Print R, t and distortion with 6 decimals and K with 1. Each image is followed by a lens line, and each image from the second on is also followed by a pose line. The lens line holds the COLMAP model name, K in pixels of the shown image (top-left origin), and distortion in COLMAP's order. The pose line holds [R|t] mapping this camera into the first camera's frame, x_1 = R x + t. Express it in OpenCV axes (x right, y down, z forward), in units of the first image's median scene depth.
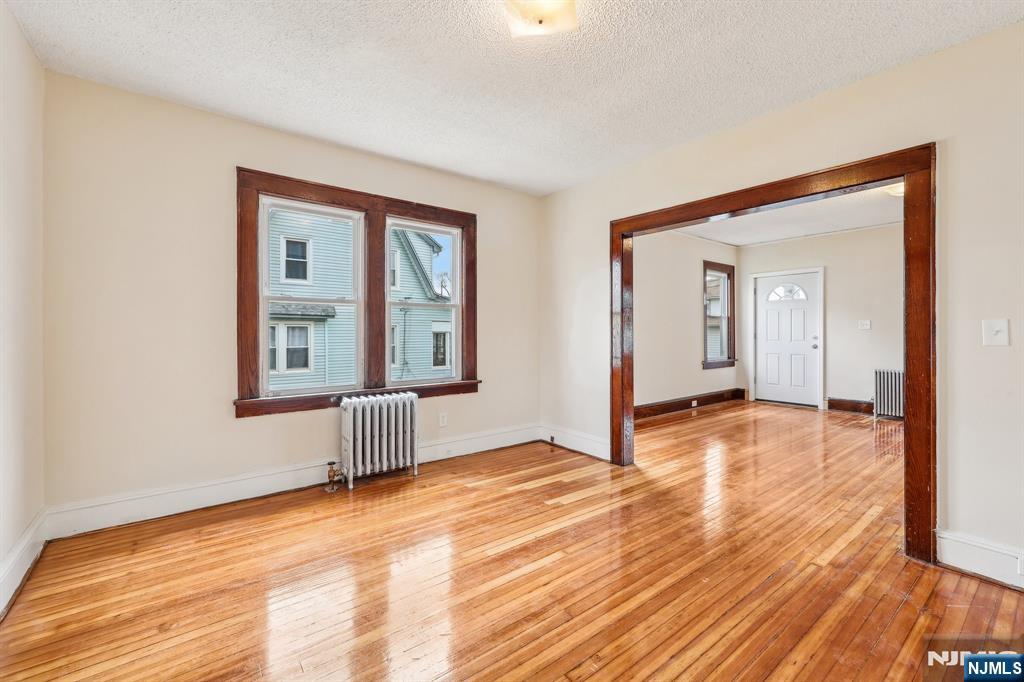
lens RADIAL K [[431.3, 0, 519.0], [0, 431.3, 327.2], [0, 0, 1]] dist [0.000168, -0.000726]
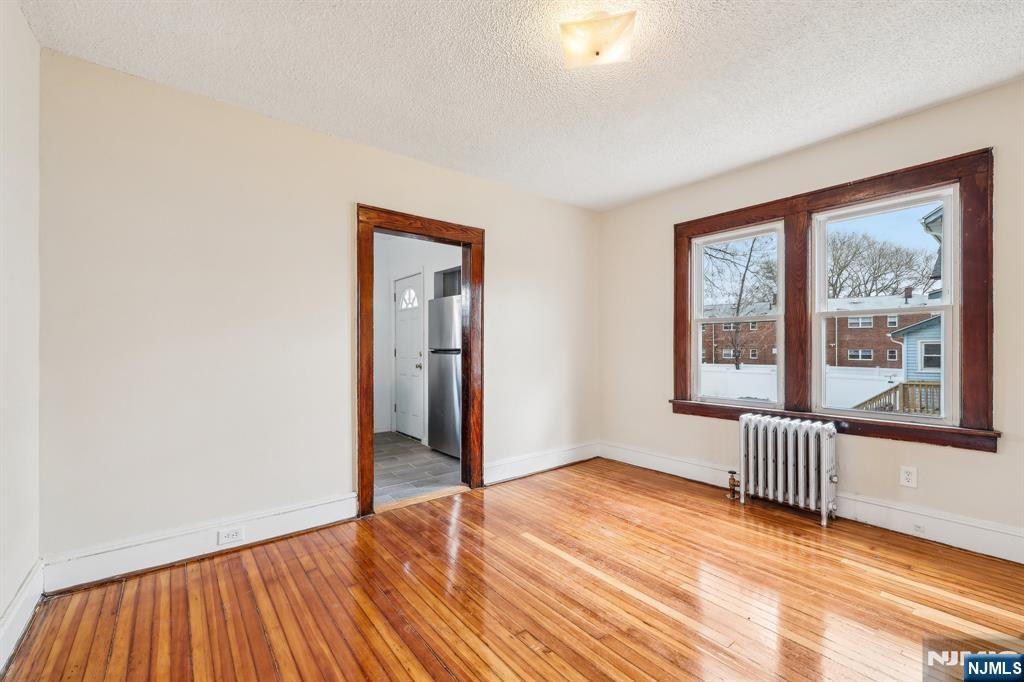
lens RADIAL K [[434.3, 0, 512.0], [0, 434.3, 341.0], [0, 0, 1]] dist [-0.000970, 0.000037]
pose [[-0.003014, -0.019111, -0.999813, 0.631140], [0.008063, 0.999784, -0.019134, 0.008829], [0.999963, -0.008119, -0.002859, 0.458184]]
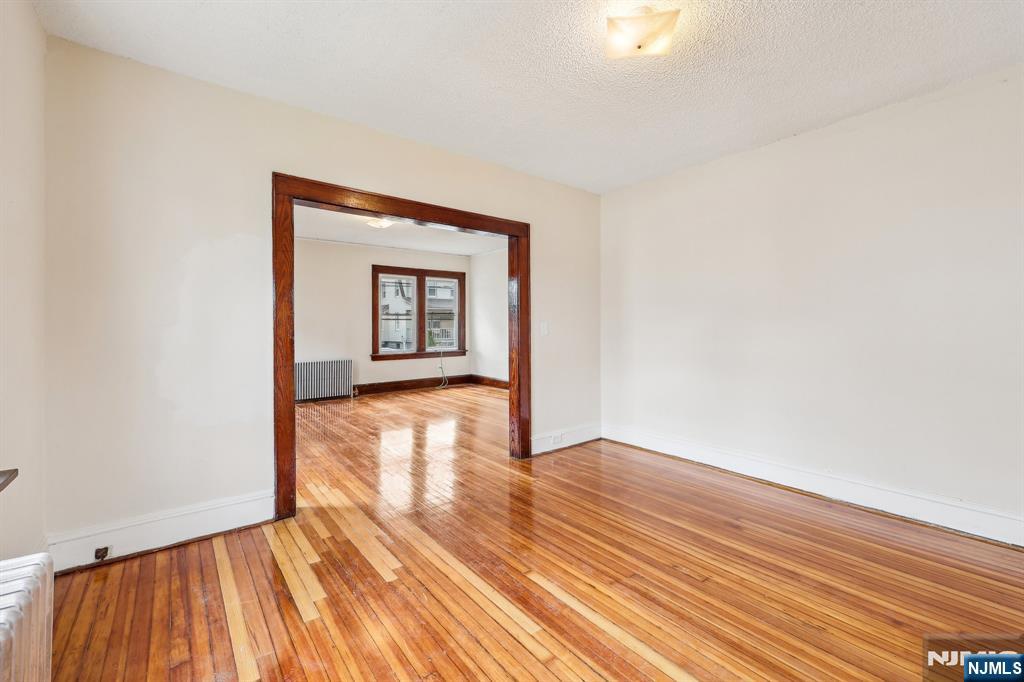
lens RADIAL K [[431.3, 0, 519.0], [0, 431.3, 327.2], [0, 0, 1]] dist [0.000168, -0.000726]
pose [[-0.010716, -0.002032, 0.999941, -0.582095], [-0.000932, 0.999998, 0.002023, 0.002599], [-0.999942, -0.000910, -0.010718, 0.748068]]
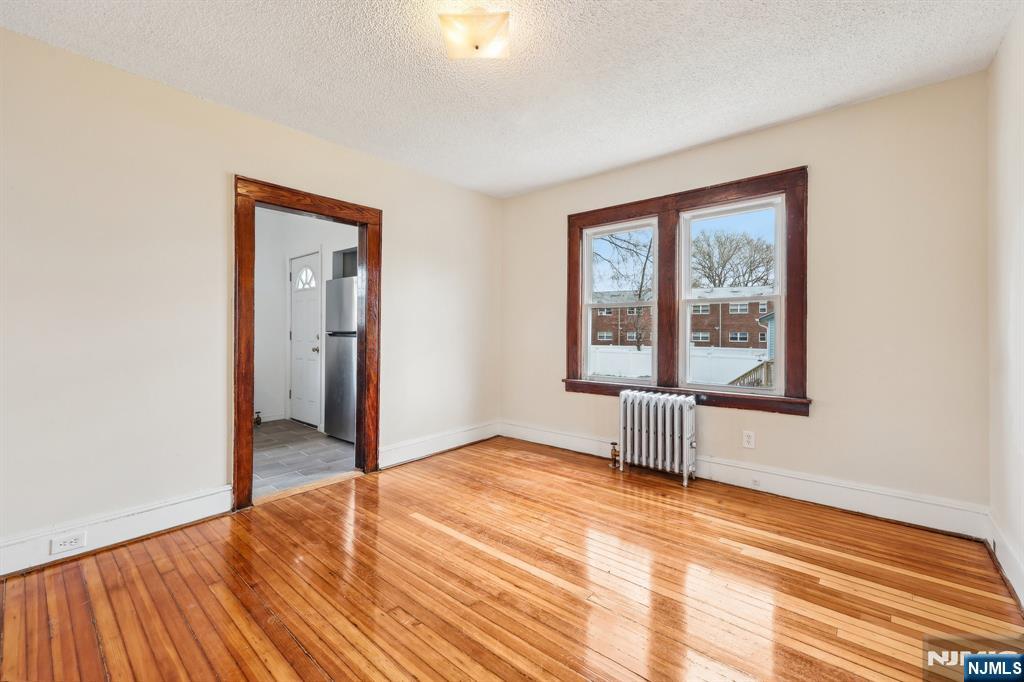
lens RADIAL K [[431.3, 0, 519.0], [0, 431.3, 327.2], [0, 0, 1]] dist [0.000168, -0.000726]
pose [[0.191555, -0.011709, -0.981412, 0.655854], [0.008031, 0.999914, -0.010362, 0.010602], [0.981449, -0.005897, 0.191633, 0.519484]]
